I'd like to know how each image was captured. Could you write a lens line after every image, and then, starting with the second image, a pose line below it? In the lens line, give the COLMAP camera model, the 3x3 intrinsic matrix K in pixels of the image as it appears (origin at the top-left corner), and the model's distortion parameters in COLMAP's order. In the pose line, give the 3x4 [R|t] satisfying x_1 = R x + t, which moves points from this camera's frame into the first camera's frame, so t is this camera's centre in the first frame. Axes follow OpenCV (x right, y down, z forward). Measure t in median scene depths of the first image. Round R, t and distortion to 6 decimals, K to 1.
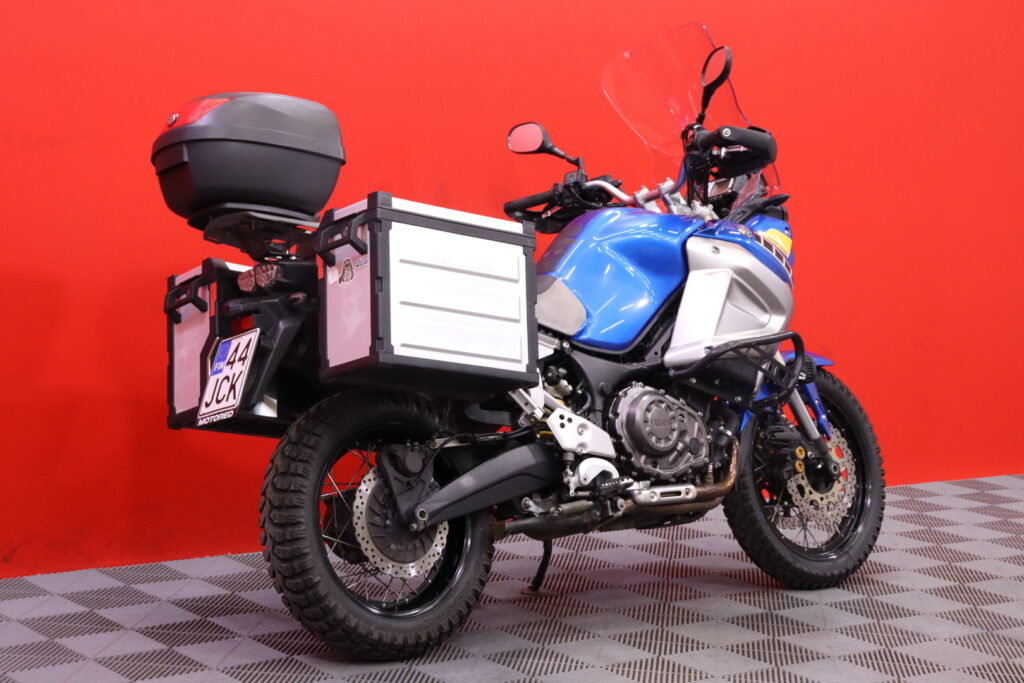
lens RADIAL K [[1939.5, 0, 512.0], [0, 1939.5, 341.5], [0, 0, 1]] dist [0.049195, 0.021493]
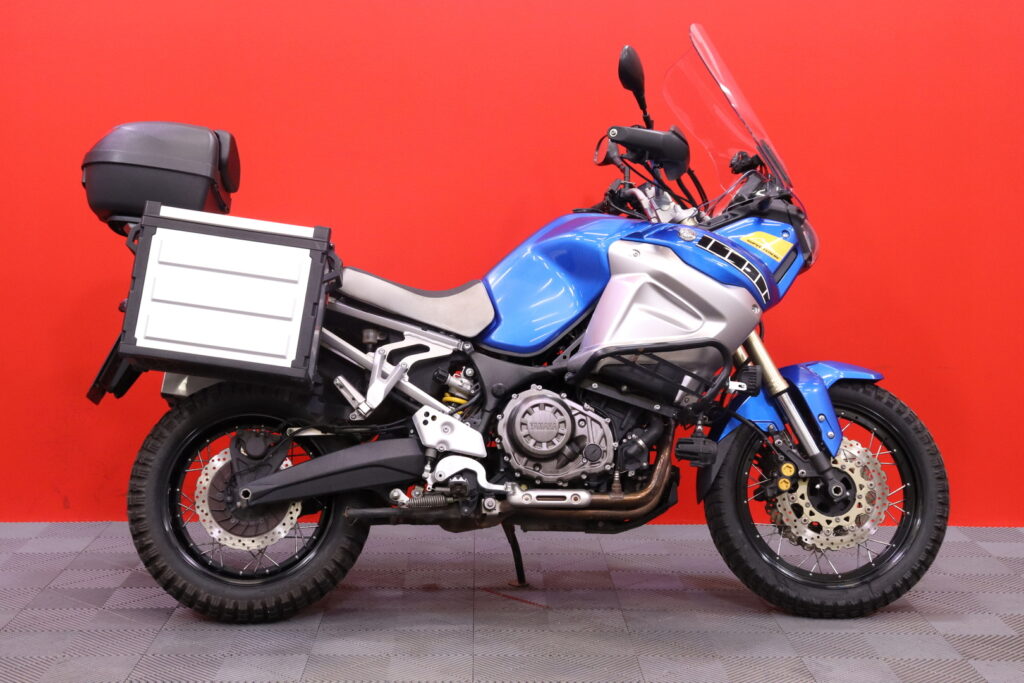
lens RADIAL K [[1508.6, 0, 512.0], [0, 1508.6, 341.5], [0, 0, 1]] dist [0.014812, 0.009070]
pose [[0.785233, 0.021029, -0.618843, 0.546429], [-0.026277, 0.999654, 0.000627, -0.001866], [0.618642, 0.015769, 0.785515, 0.379786]]
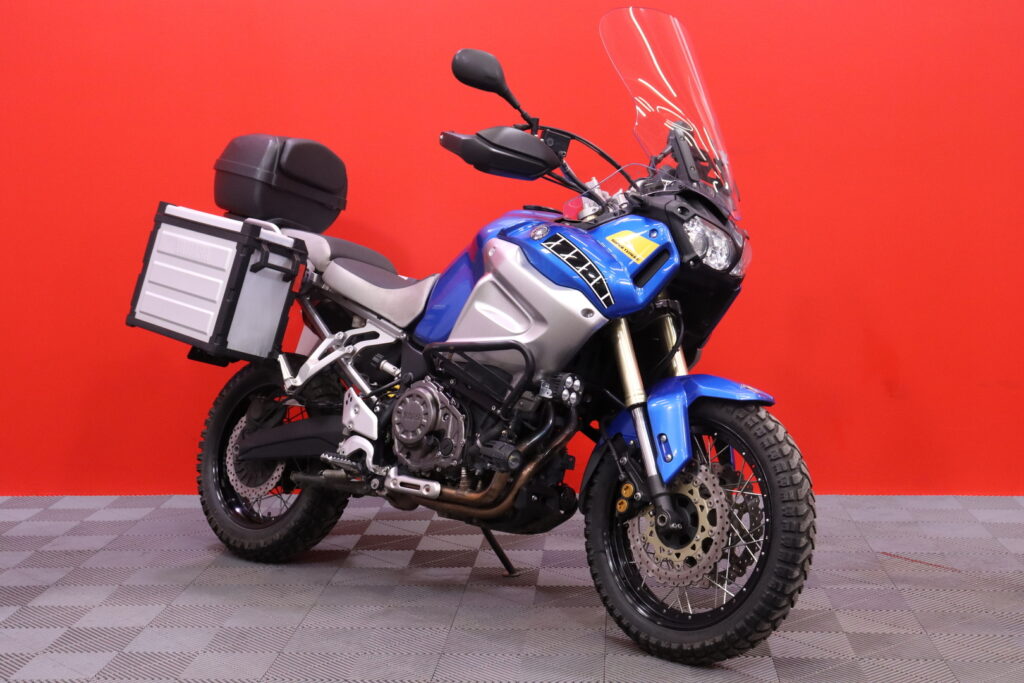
lens RADIAL K [[1508.6, 0, 512.0], [0, 1508.6, 341.5], [0, 0, 1]] dist [0.014812, 0.009070]
pose [[0.141692, 0.057972, -0.988212, 0.883267], [-0.074181, 0.996099, 0.047798, -0.040599], [0.987127, 0.066534, 0.145440, 0.936312]]
